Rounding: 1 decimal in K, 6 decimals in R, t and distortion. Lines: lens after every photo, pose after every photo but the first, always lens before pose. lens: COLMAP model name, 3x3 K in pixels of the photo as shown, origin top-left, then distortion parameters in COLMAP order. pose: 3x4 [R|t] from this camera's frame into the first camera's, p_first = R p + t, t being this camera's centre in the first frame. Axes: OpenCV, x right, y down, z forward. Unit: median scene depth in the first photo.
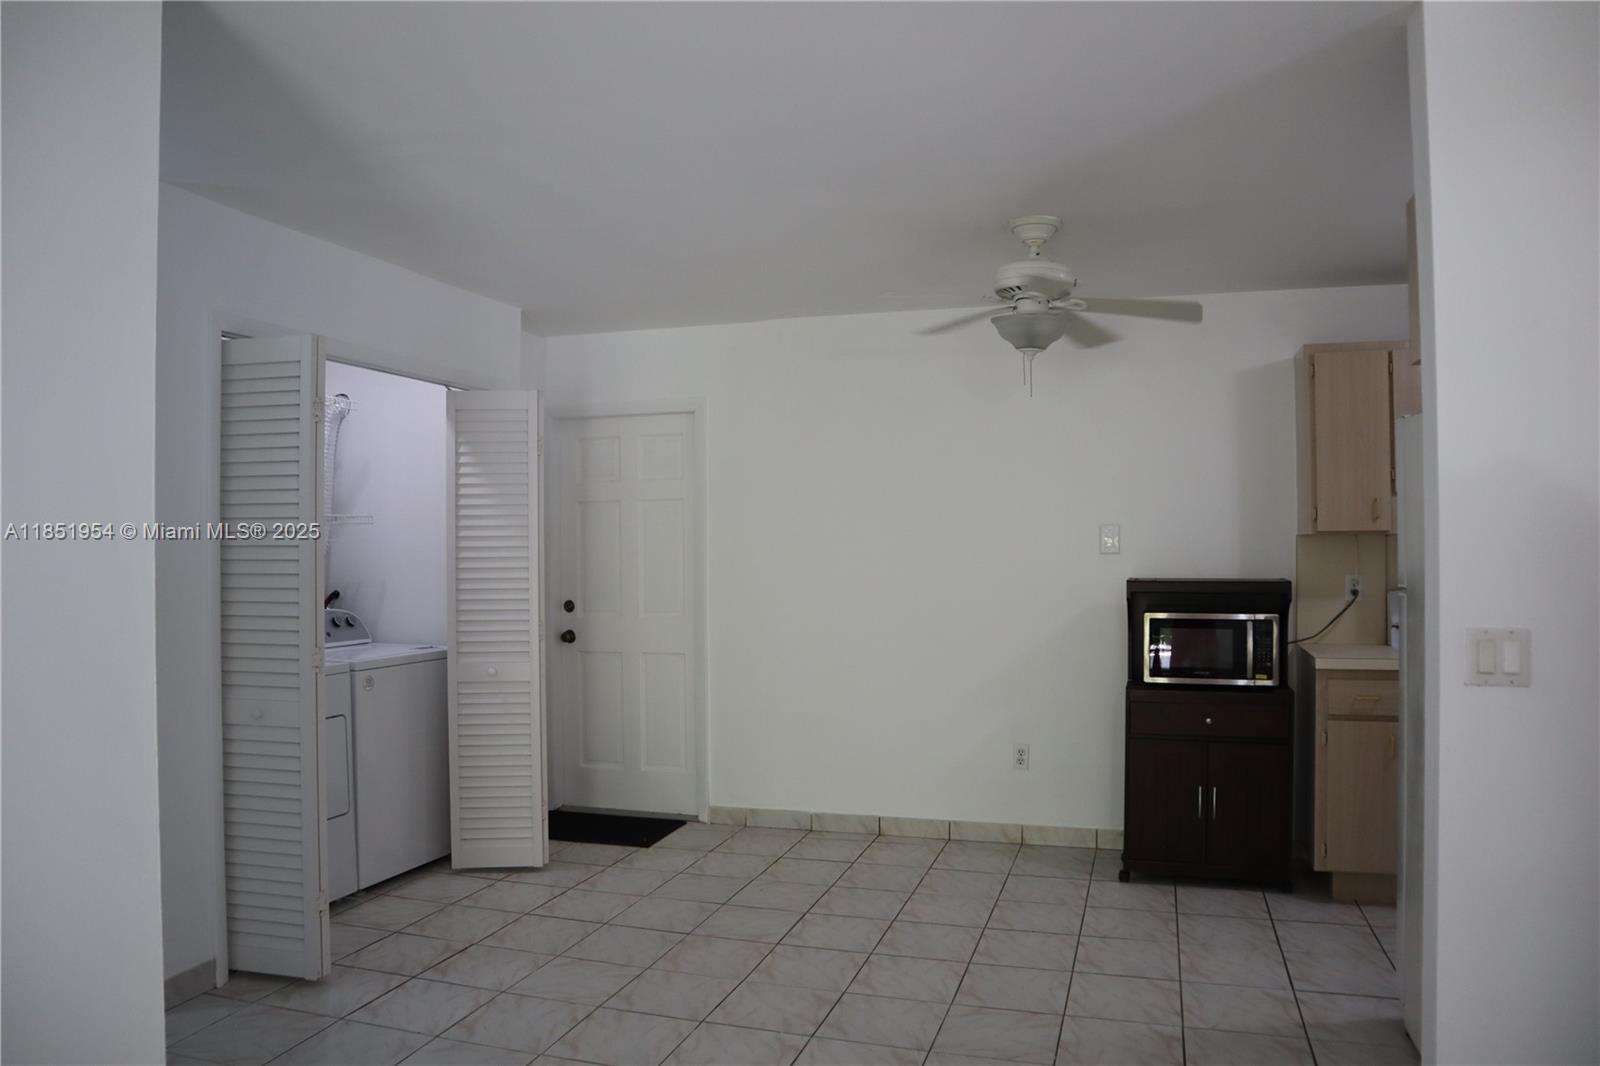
lens RADIAL K [[1116.6, 0, 800.0], [0, 1116.6, 533.0], [0, 0, 1]] dist [-0.119126, 0.076329]
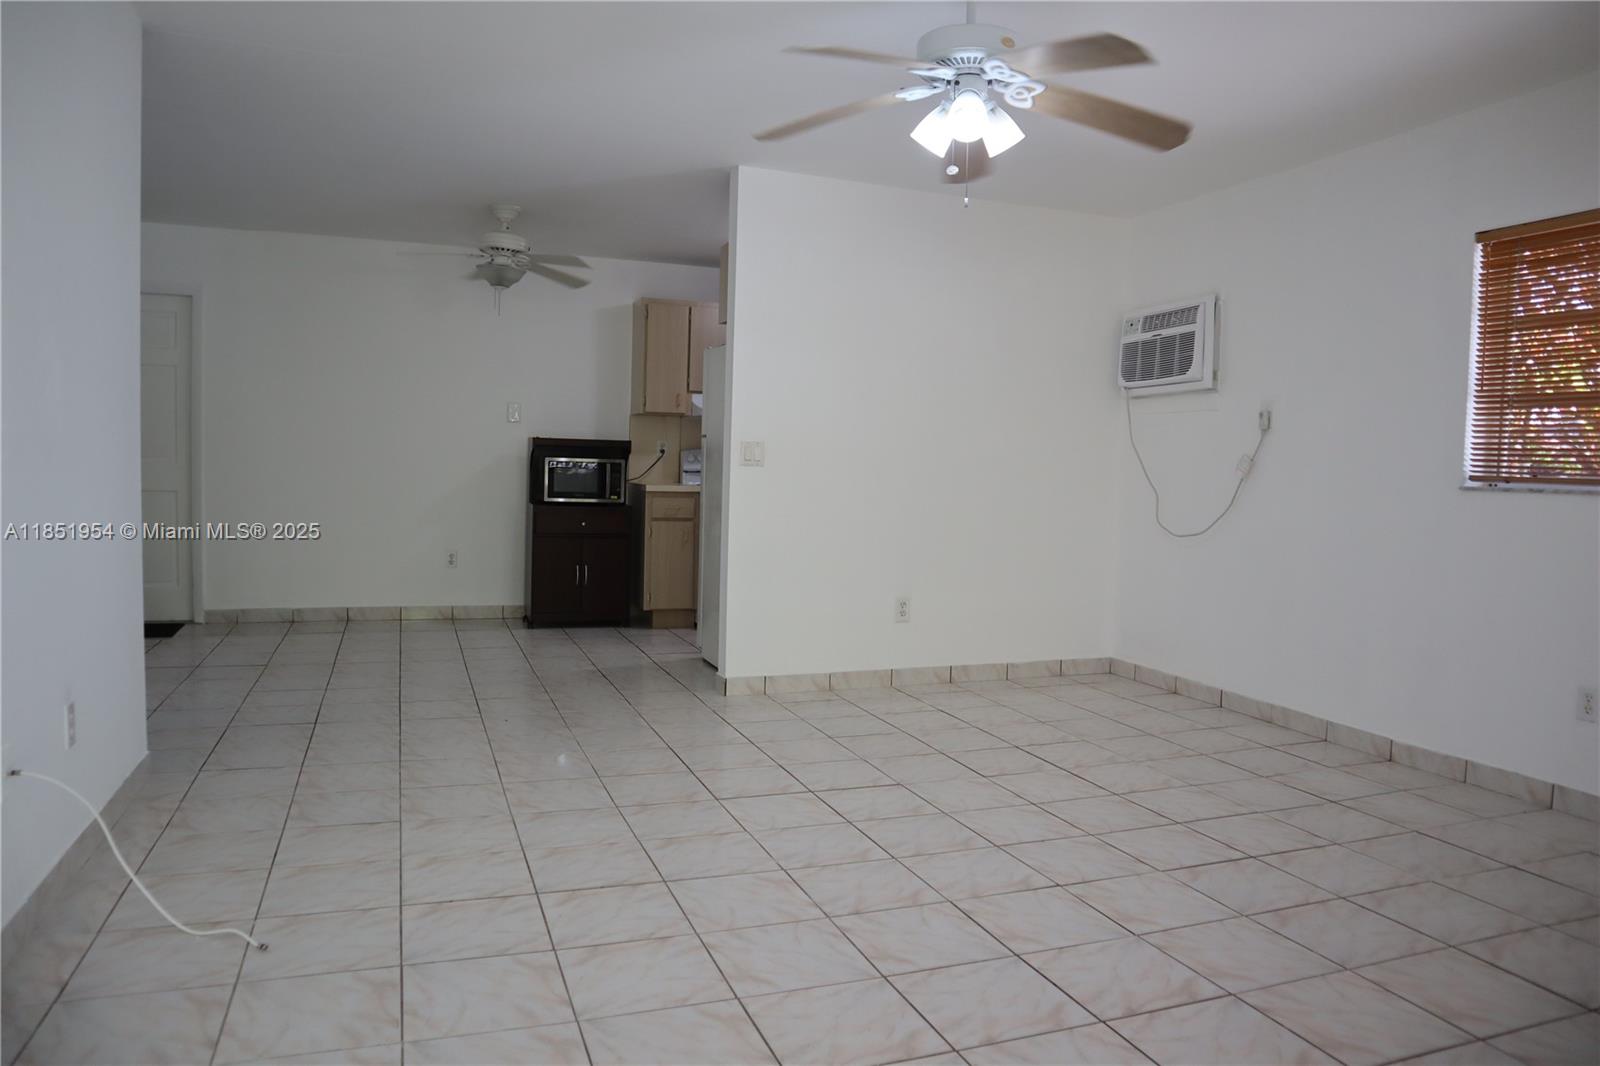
lens RADIAL K [[1116.6, 0, 800.0], [0, 1116.6, 533.0], [0, 0, 1]] dist [-0.119126, 0.076329]
pose [[0.793455, -0.010274, 0.608542, -0.364682], [-0.039433, 0.996889, 0.068246, 0.056801], [-0.607350, -0.078147, 0.790581, -0.485637]]
